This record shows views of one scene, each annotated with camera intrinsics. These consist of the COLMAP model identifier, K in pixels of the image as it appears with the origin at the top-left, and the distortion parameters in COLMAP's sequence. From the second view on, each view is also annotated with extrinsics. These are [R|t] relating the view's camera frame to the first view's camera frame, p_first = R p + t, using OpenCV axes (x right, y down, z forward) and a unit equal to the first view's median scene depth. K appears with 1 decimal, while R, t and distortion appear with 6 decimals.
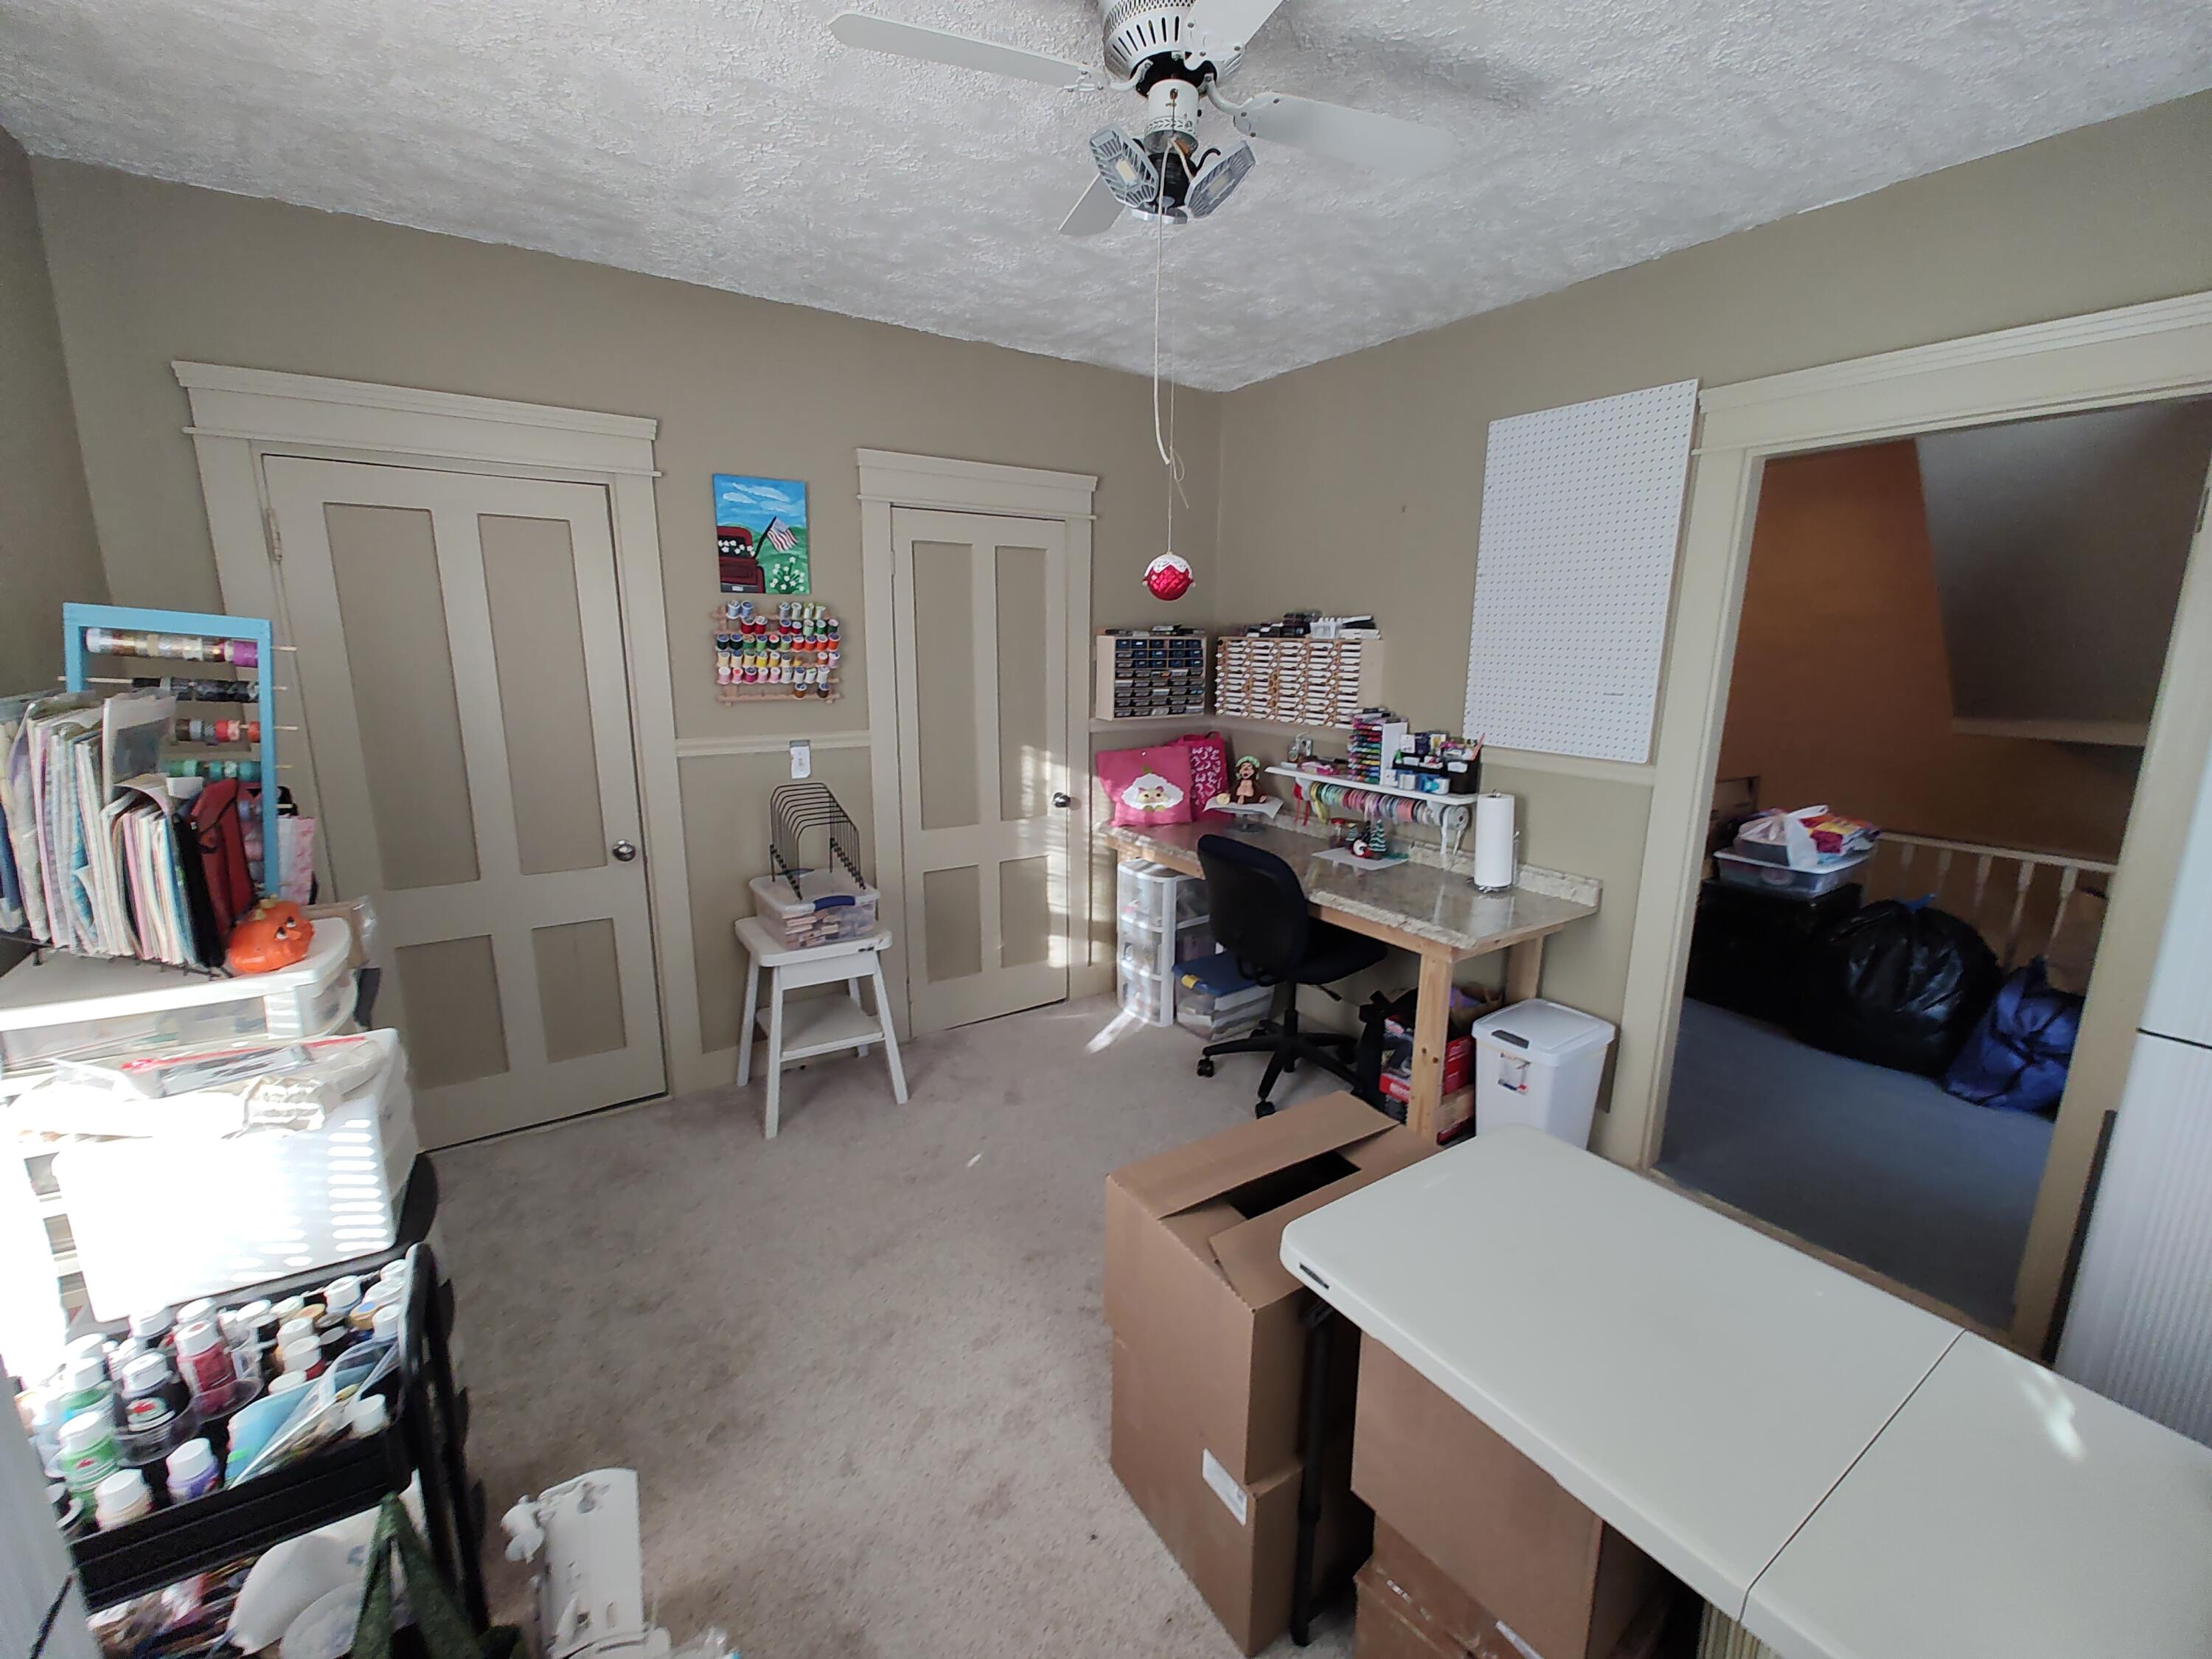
lens RADIAL K [[911.7, 0, 1103.3], [0, 911.7, 824.8], [0, 0, 1]] dist [-0.000432, 0.000489]
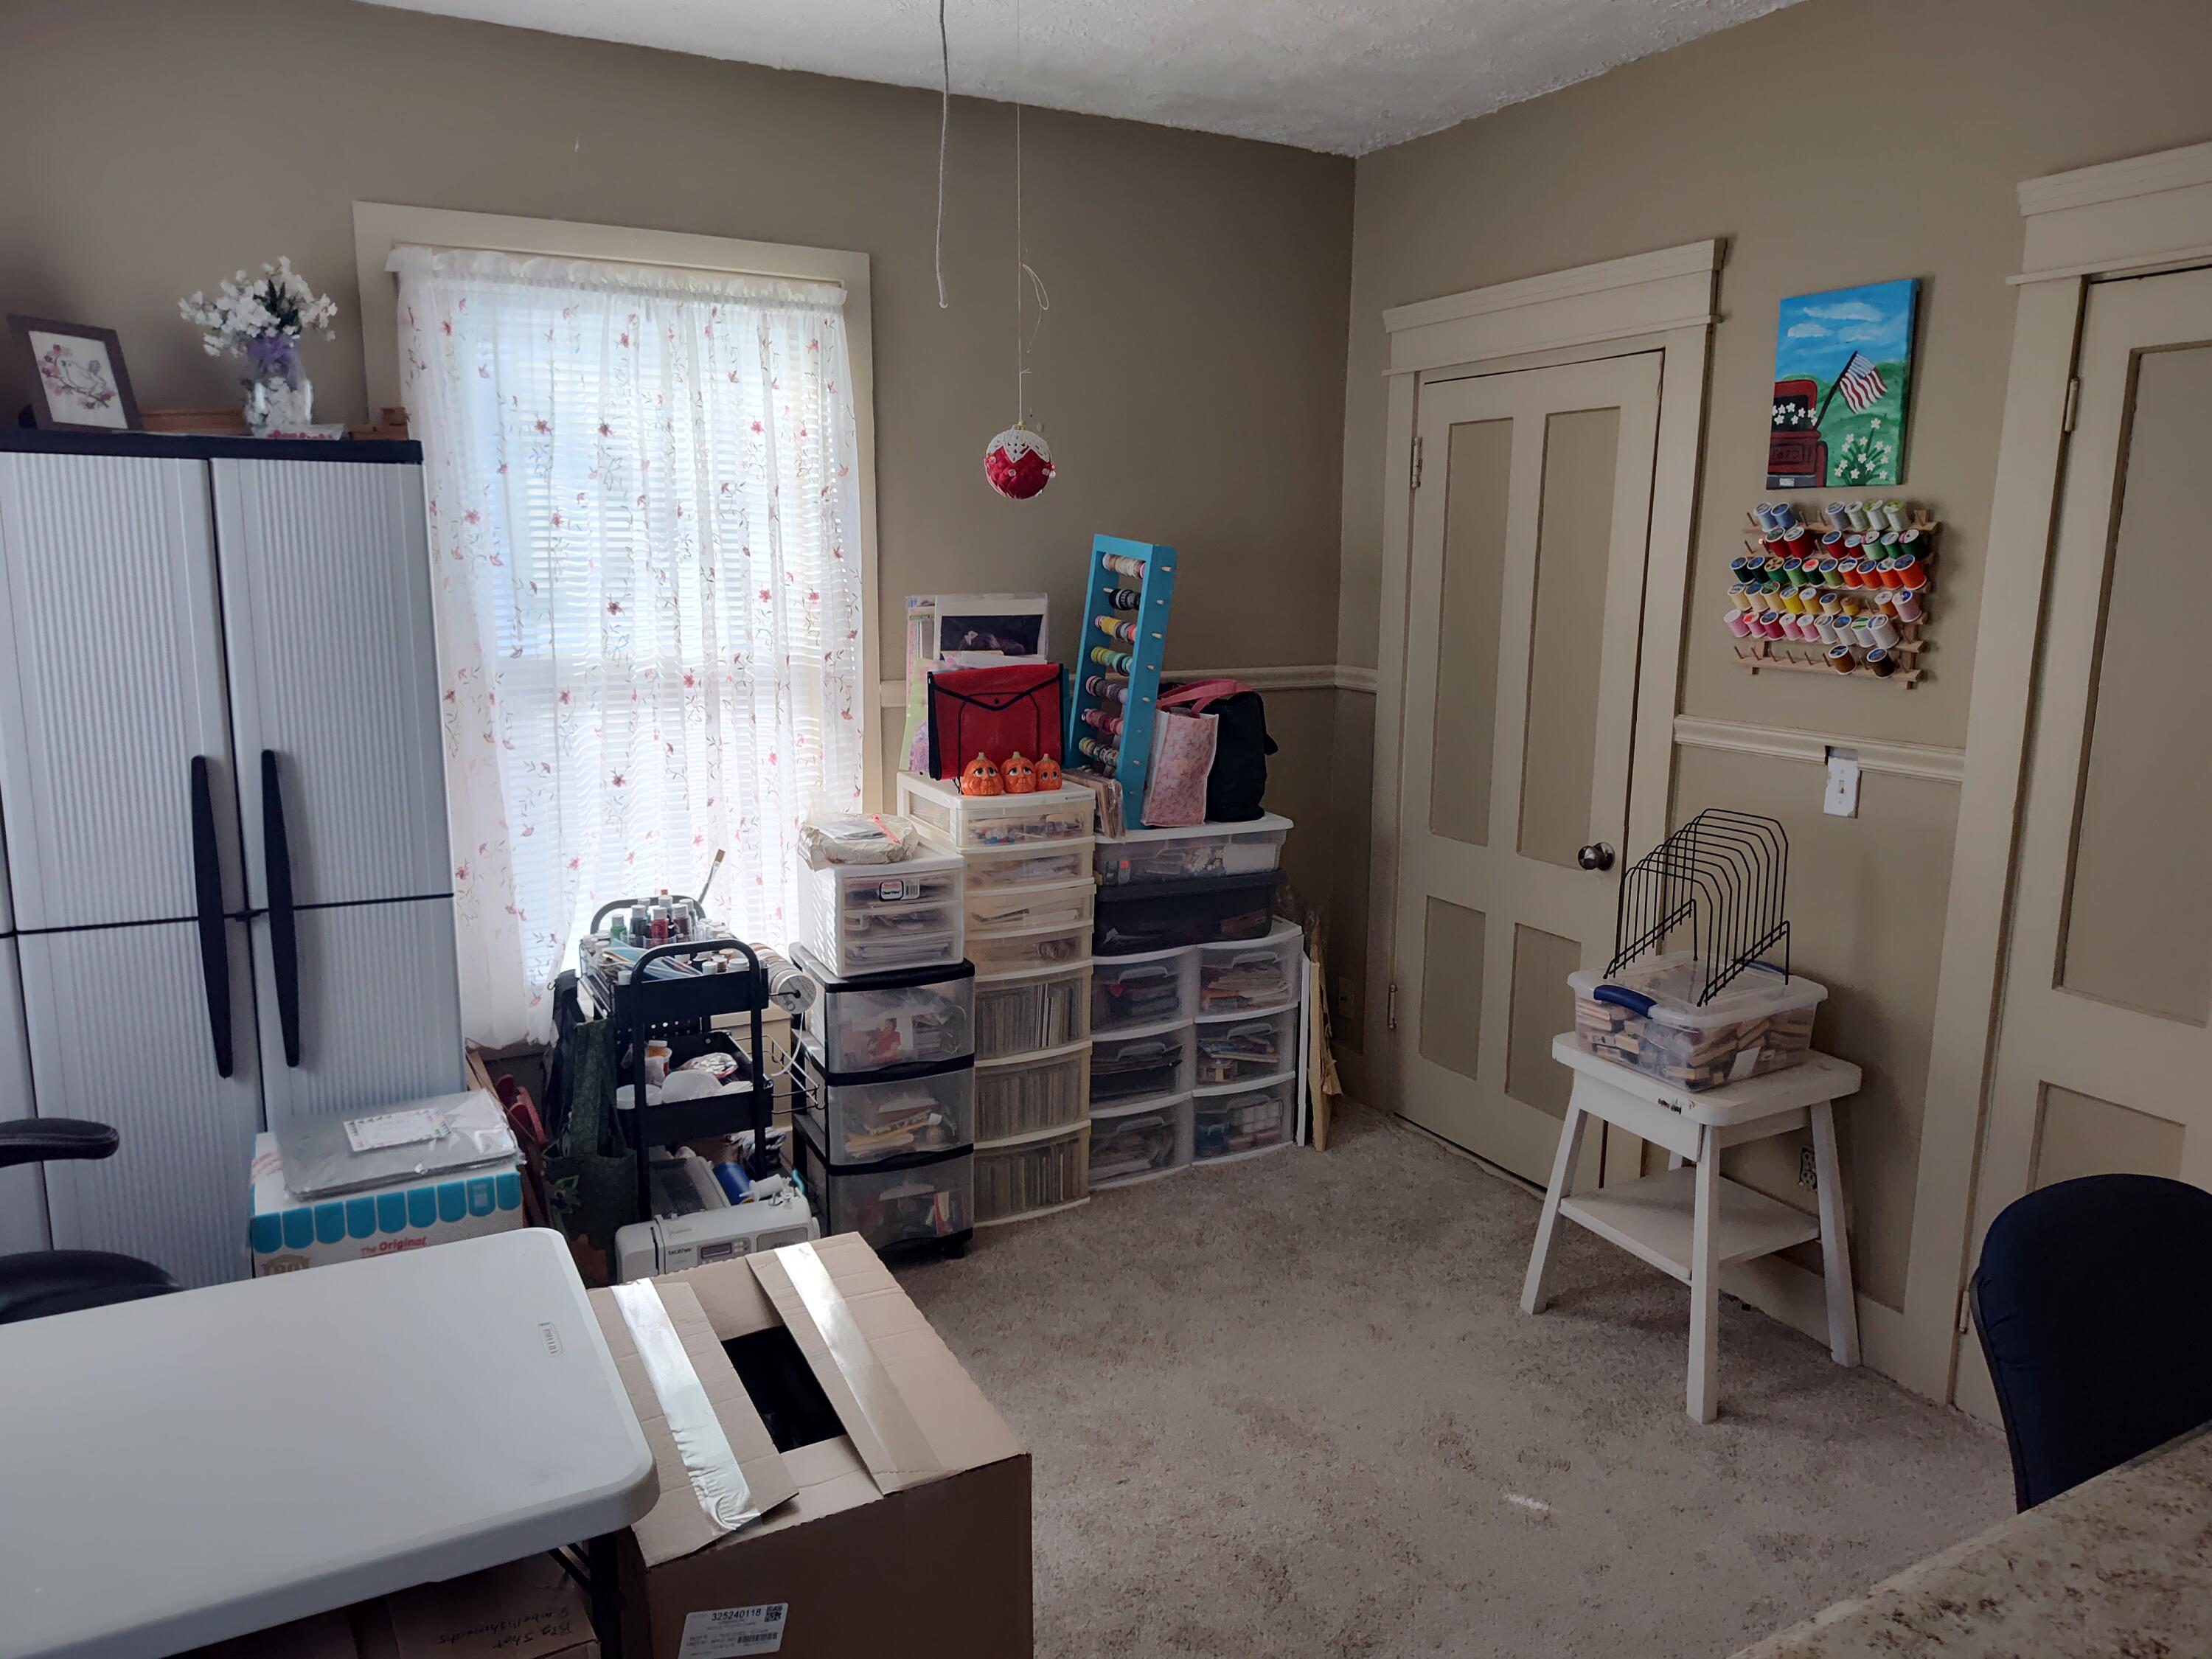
lens RADIAL K [[1514.2, 0, 1107.8], [0, 1514.2, 822.8], [0, 0, 1]] dist [0.023967, -0.011274]
pose [[-0.090246, 0.167180, -0.981787, 0.673383], [-0.209817, 0.960493, 0.182840, -0.133044], [0.973567, 0.222496, -0.051604, 0.668368]]
